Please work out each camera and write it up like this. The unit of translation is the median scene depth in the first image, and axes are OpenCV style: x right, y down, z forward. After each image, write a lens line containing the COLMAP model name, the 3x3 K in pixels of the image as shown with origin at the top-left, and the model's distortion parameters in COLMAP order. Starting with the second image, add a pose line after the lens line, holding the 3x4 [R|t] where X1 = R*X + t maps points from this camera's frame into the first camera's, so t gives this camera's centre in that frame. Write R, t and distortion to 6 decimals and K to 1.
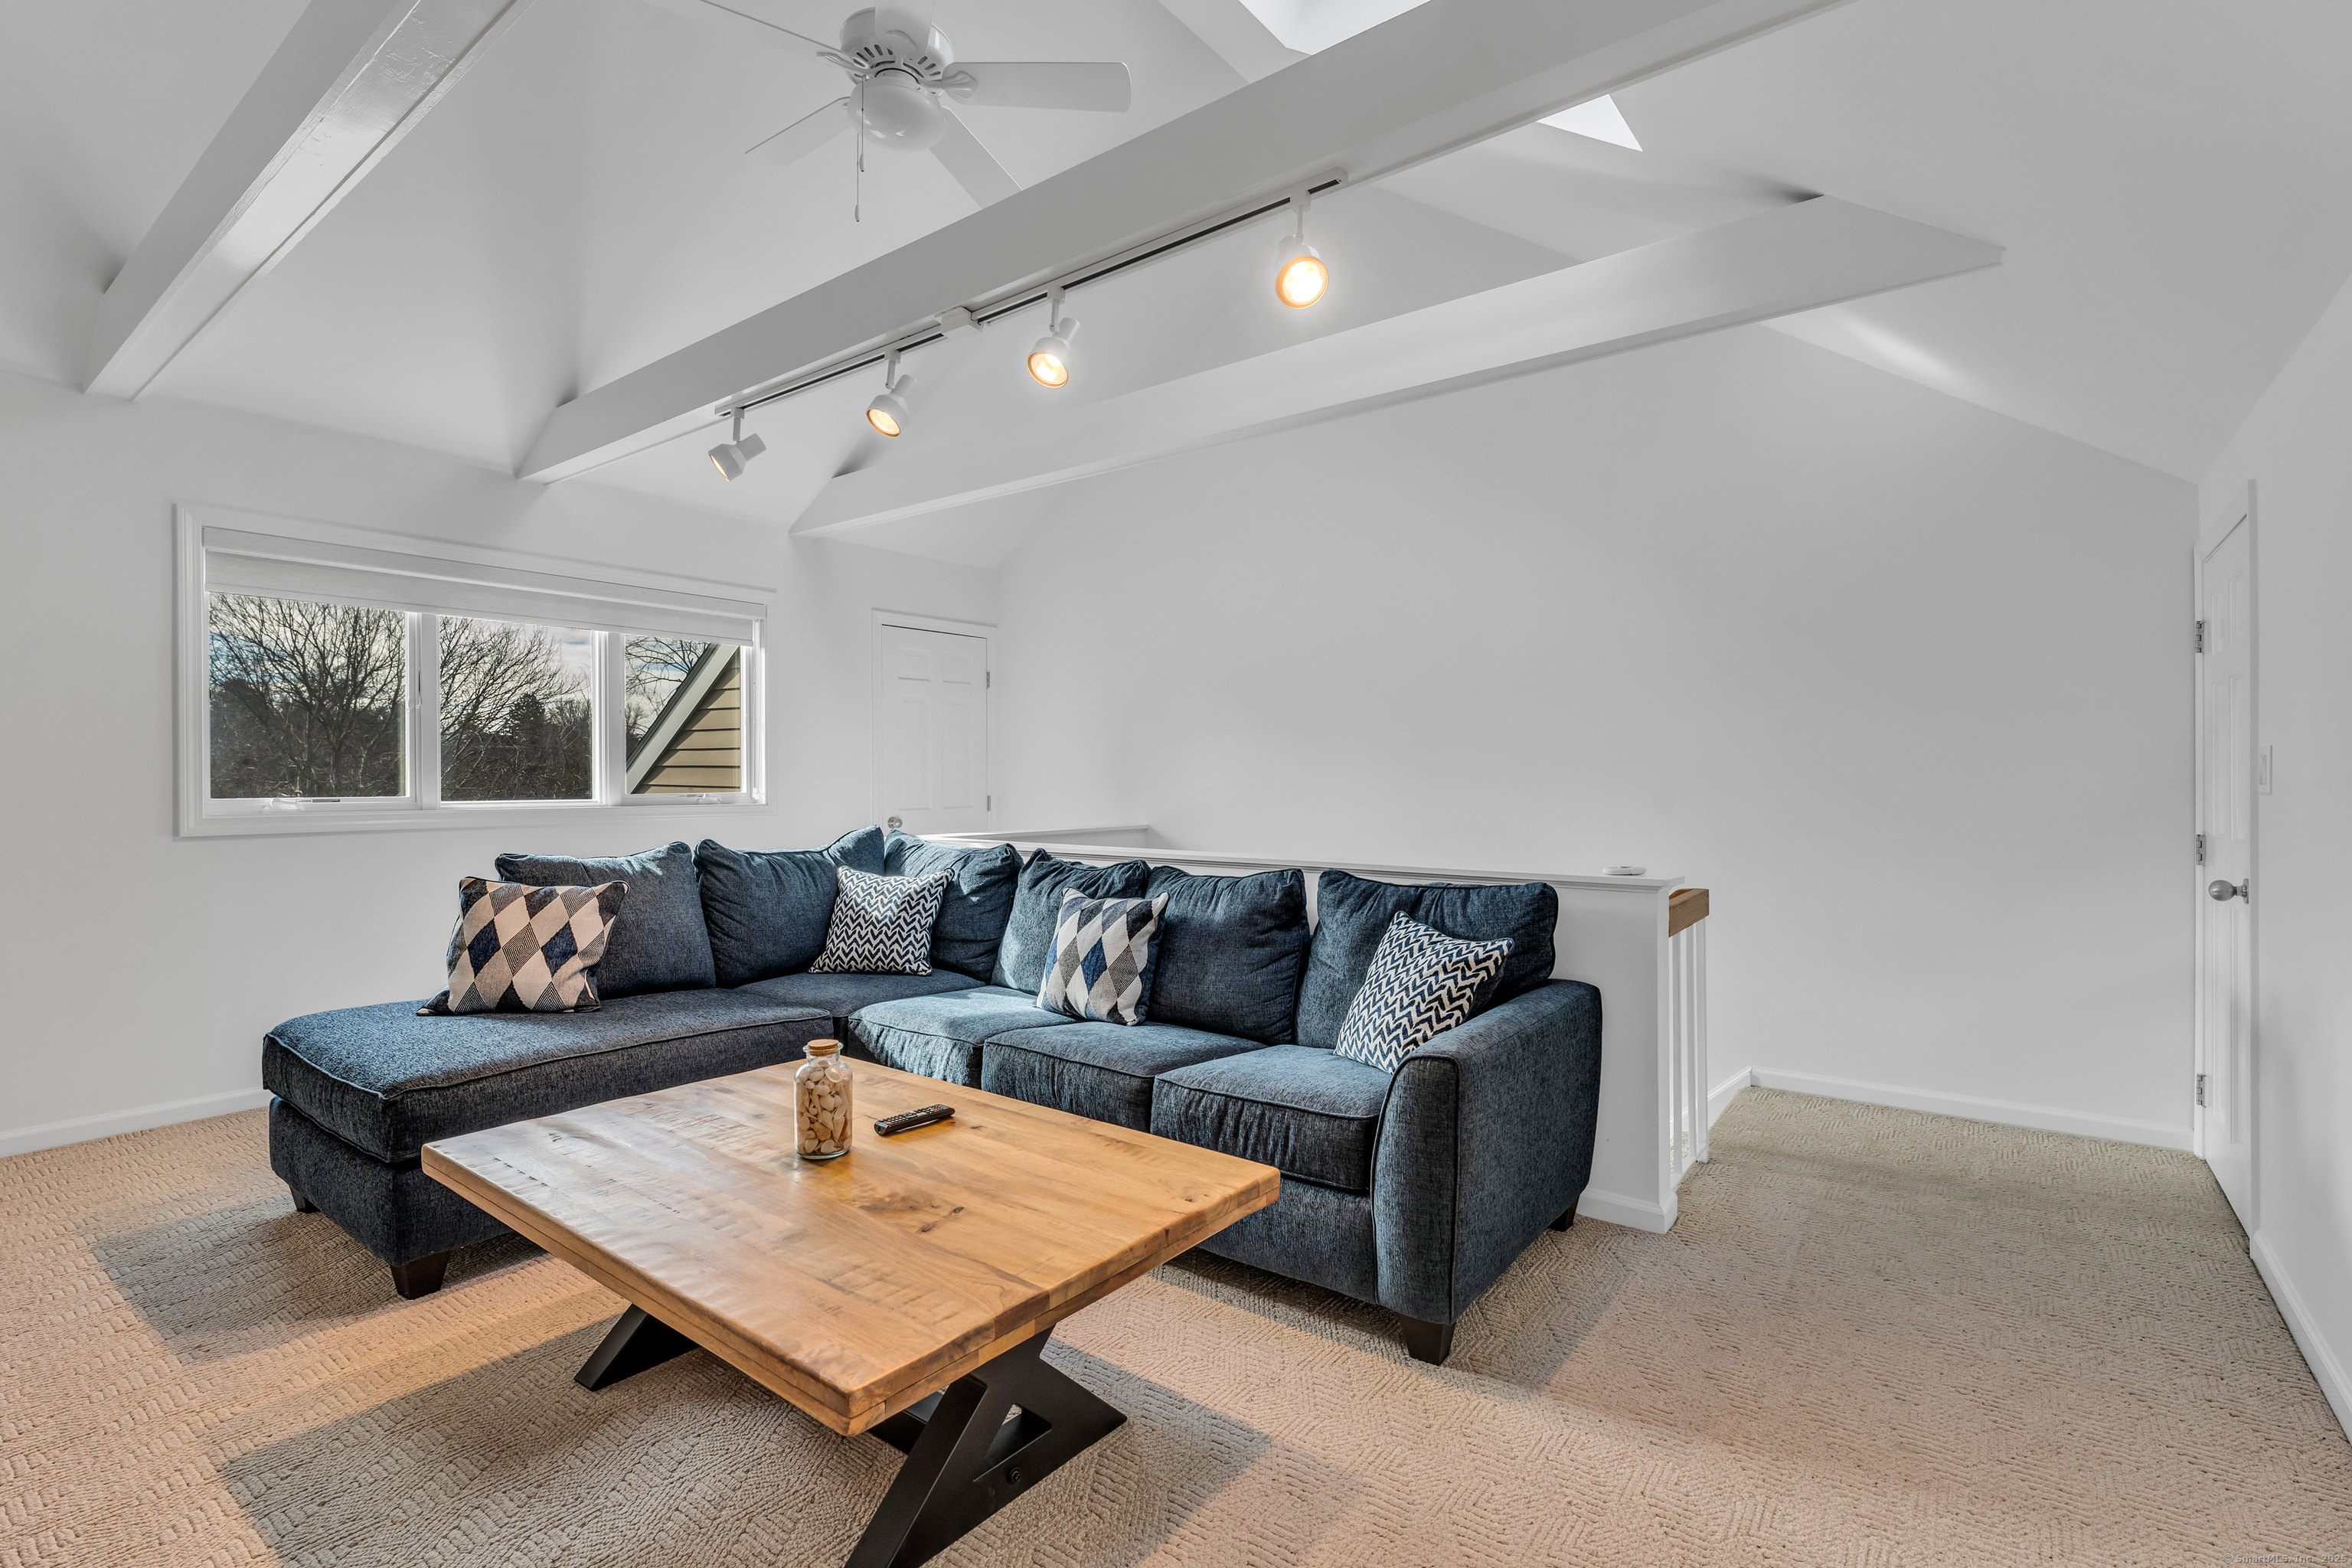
lens RADIAL K [[1083.7, 0, 1173.3], [0, 1083.7, 782.7], [0, 0, 1]] dist [-0.010826, 0.001077]
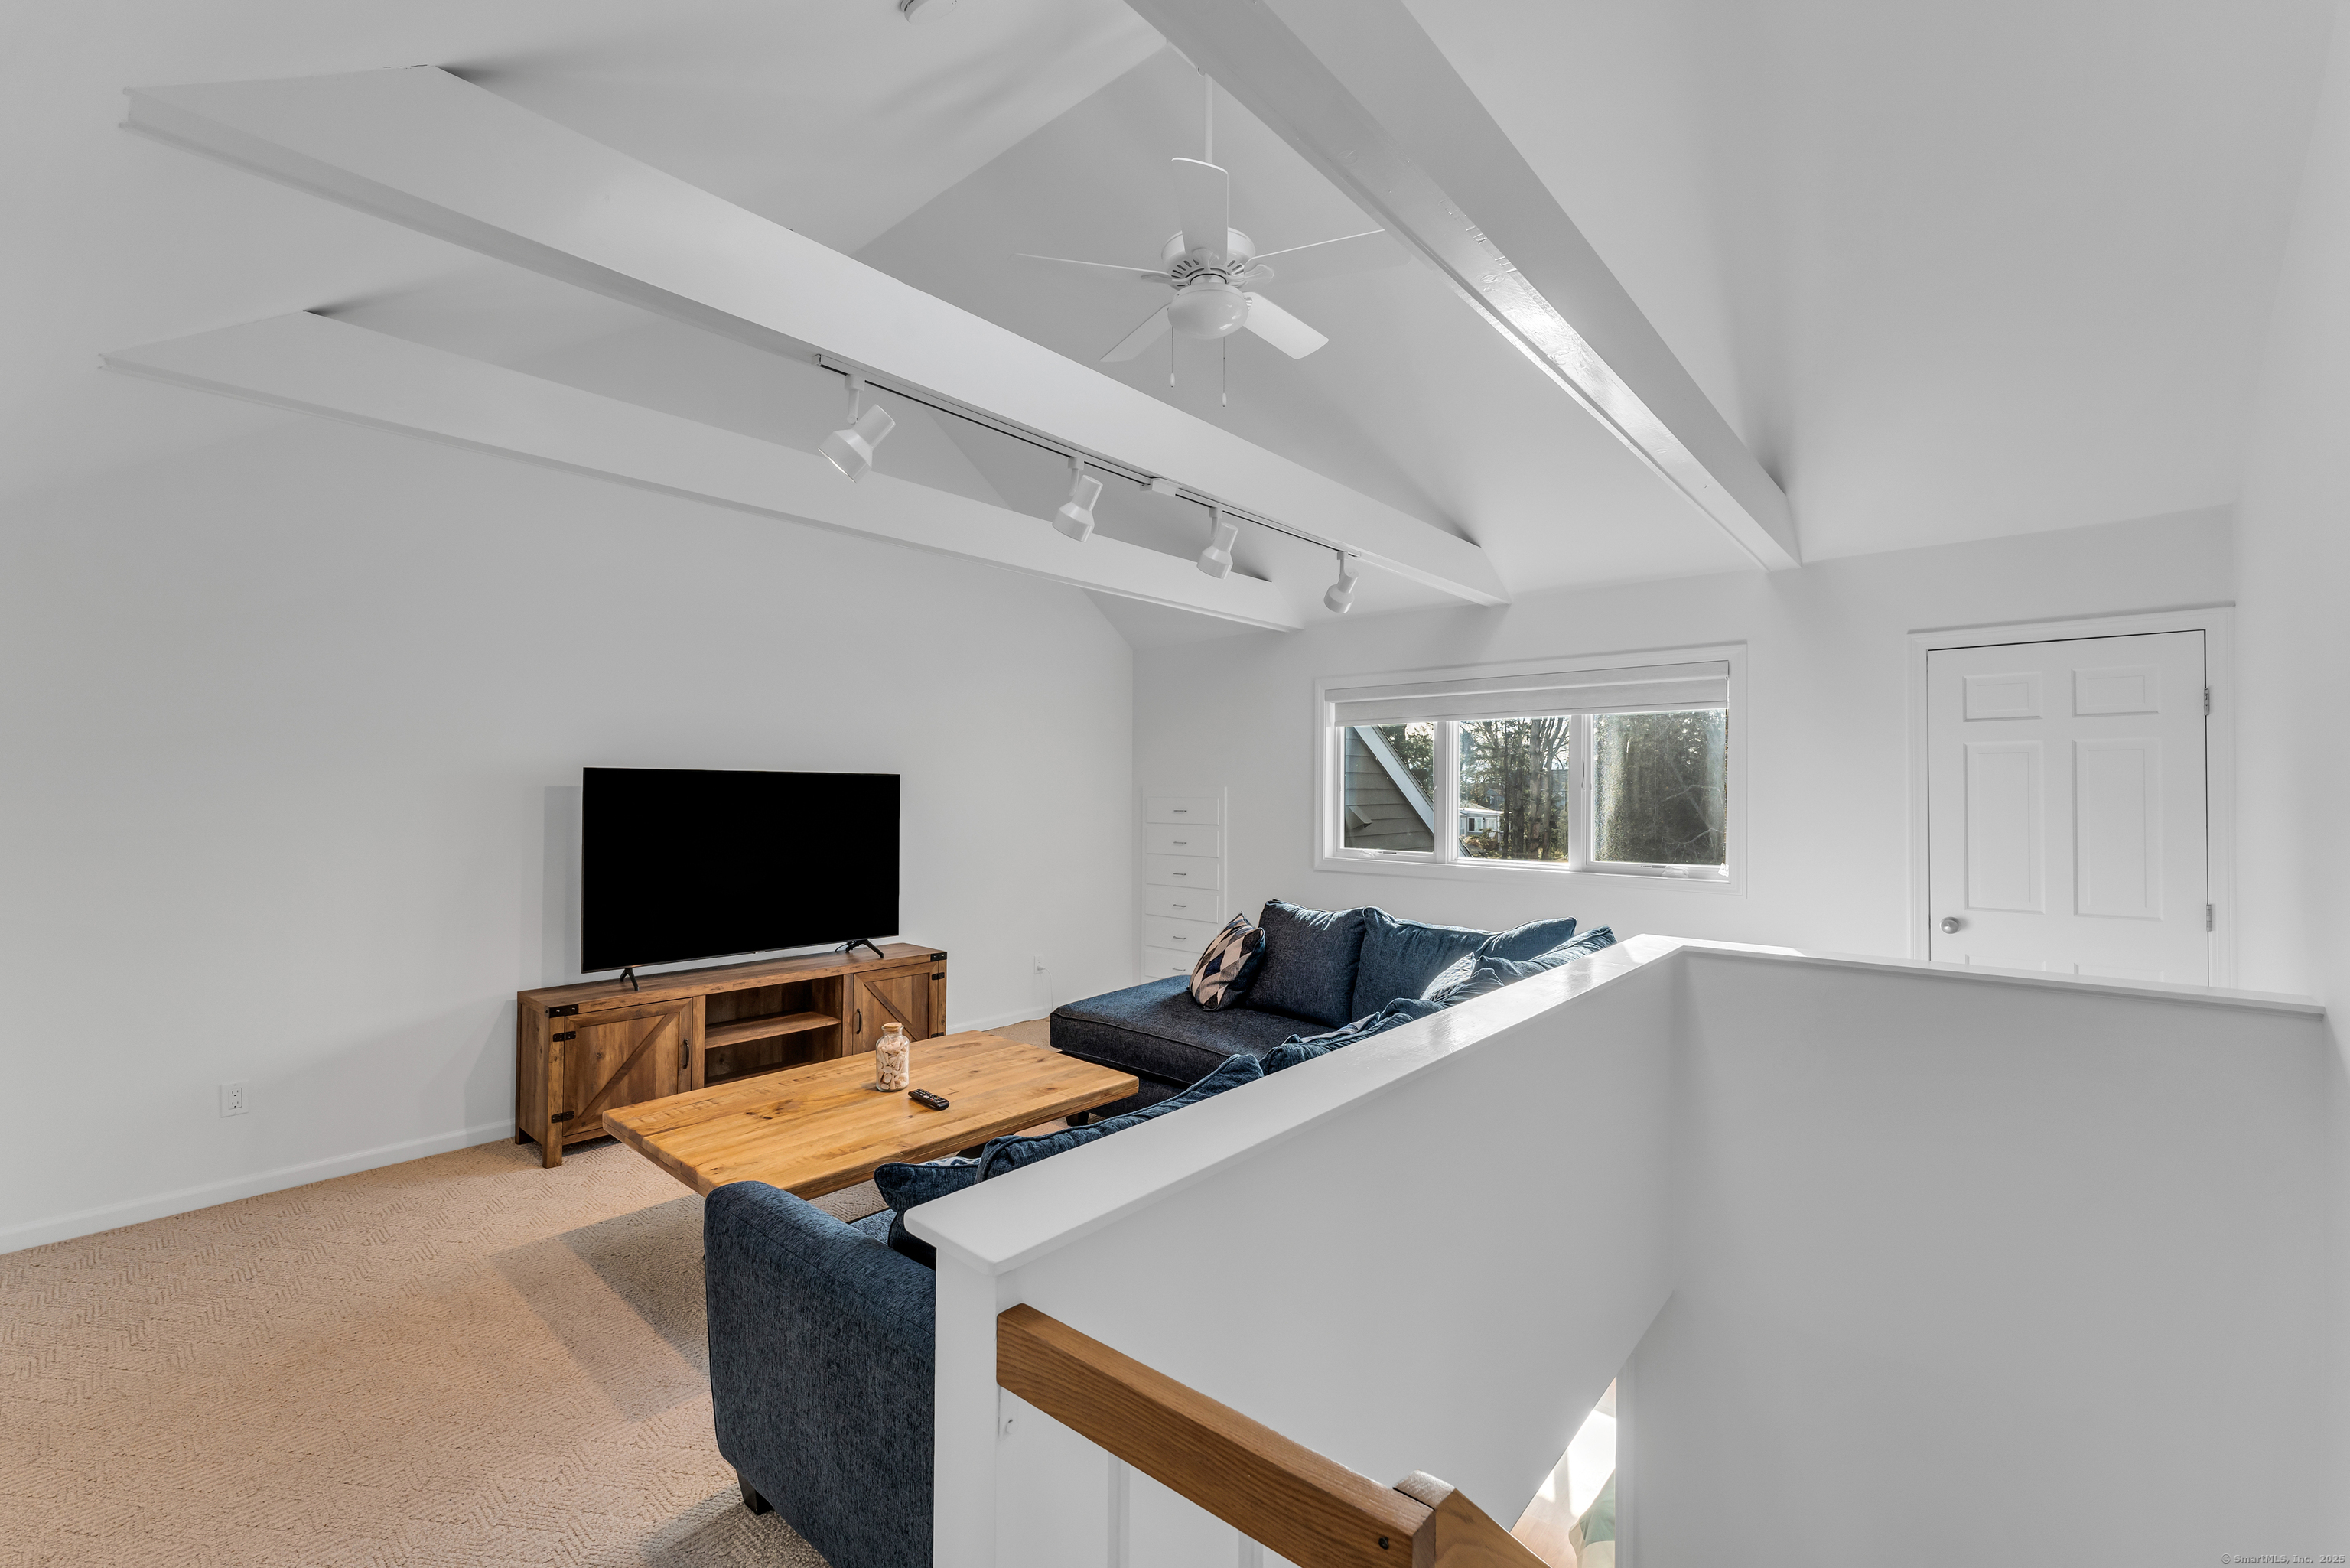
lens RADIAL K [[967.3, 0, 1172.9], [0, 967.3, 777.9], [0, 0, 1]] dist [0.002248, 0.000091]
pose [[-0.061437, -0.009576, -0.998065, 0.891610], [-0.006749, 0.999935, -0.009178, -0.108375], [0.998088, 0.006172, -0.061498, 1.135540]]
